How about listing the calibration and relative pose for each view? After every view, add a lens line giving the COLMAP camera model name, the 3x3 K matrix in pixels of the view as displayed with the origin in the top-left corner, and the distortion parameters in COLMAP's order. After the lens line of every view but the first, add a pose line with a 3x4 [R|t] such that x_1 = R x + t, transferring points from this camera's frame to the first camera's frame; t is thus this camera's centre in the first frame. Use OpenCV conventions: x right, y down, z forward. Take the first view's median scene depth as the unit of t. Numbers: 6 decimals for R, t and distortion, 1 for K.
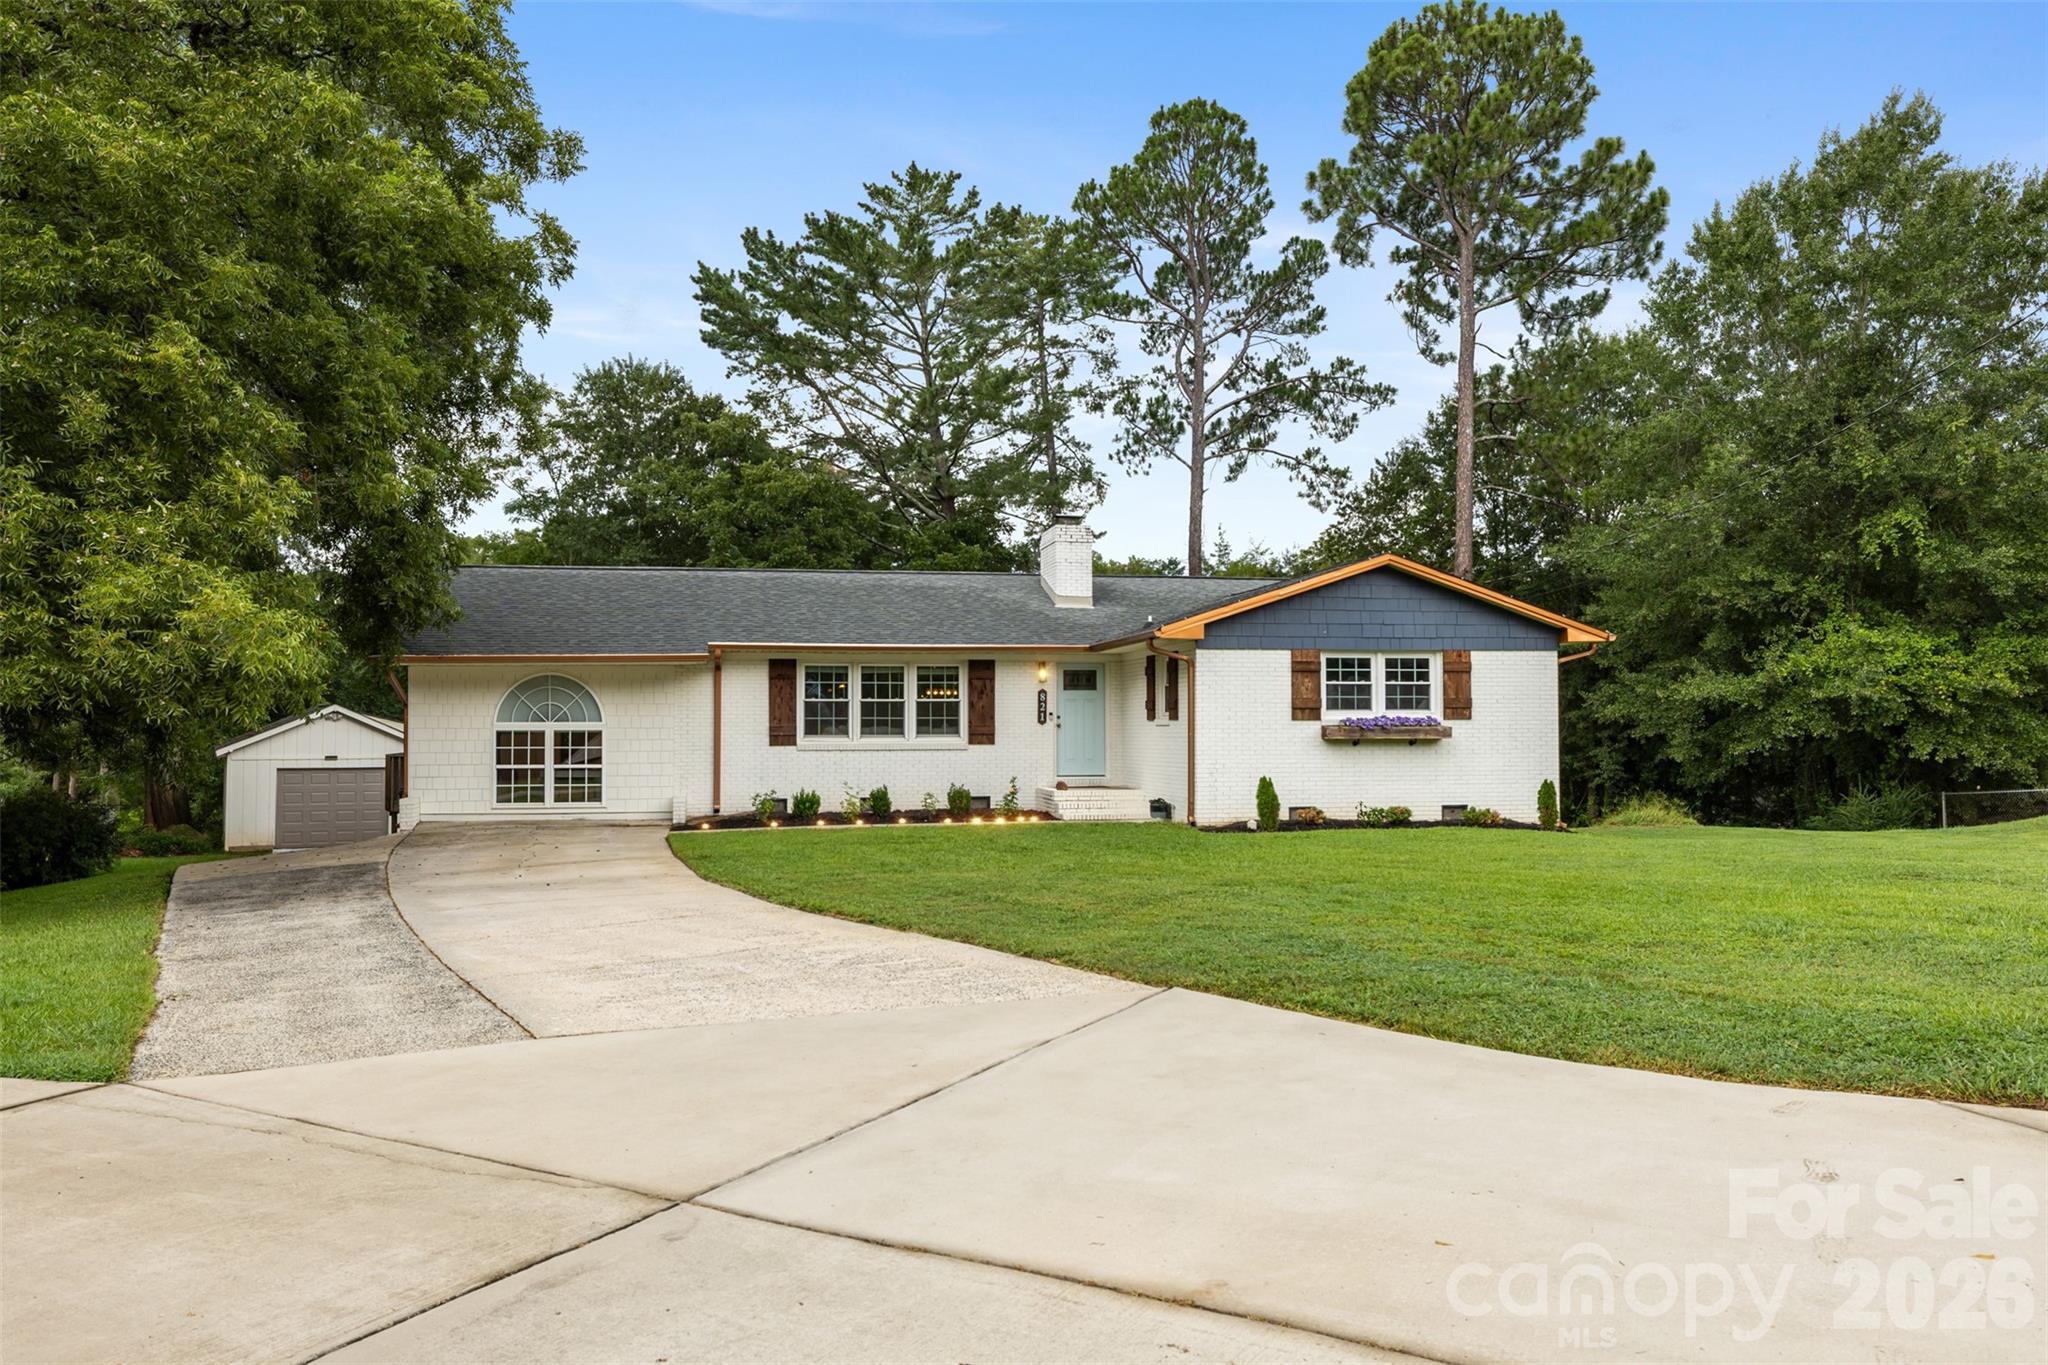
lens RADIAL K [[1539.0, 0, 1024.6], [0, 1539.0, 687.2], [0, 0, 1]] dist [0.001884, 0.000232]
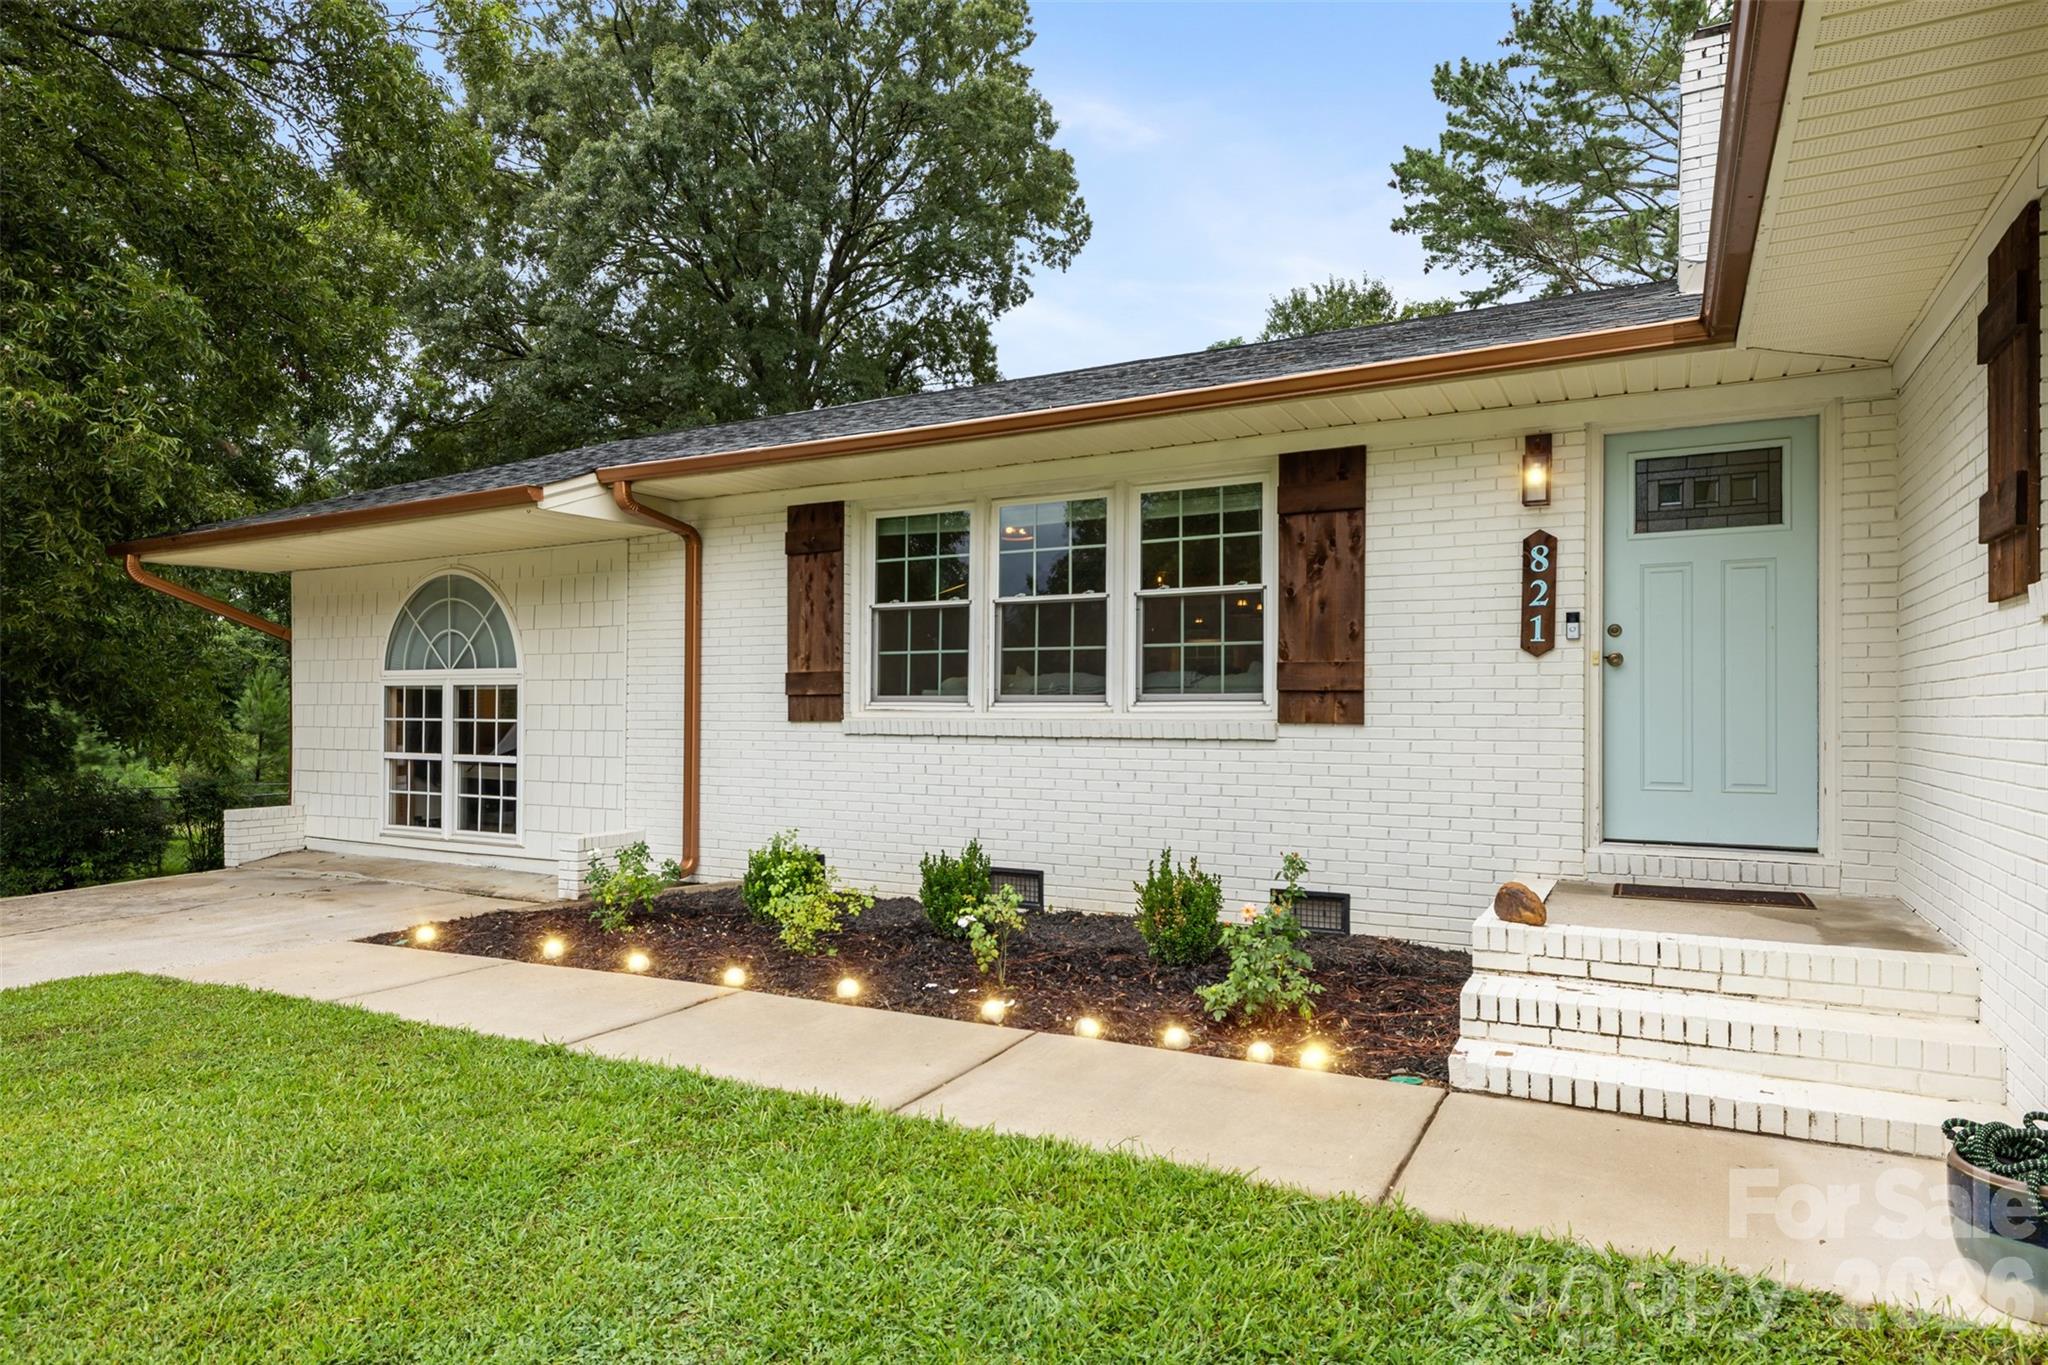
lens RADIAL K [[1179.2, 0, 1024.7], [0, 1179.2, 685.1], [0, 0, 1]] dist [0.002868, 0.000228]
pose [[0.764136, -0.010972, -0.644961, 0.079354], [0.008876, 0.999940, -0.006495, 0.030316], [0.644994, -0.000762, 0.764188, 0.782196]]
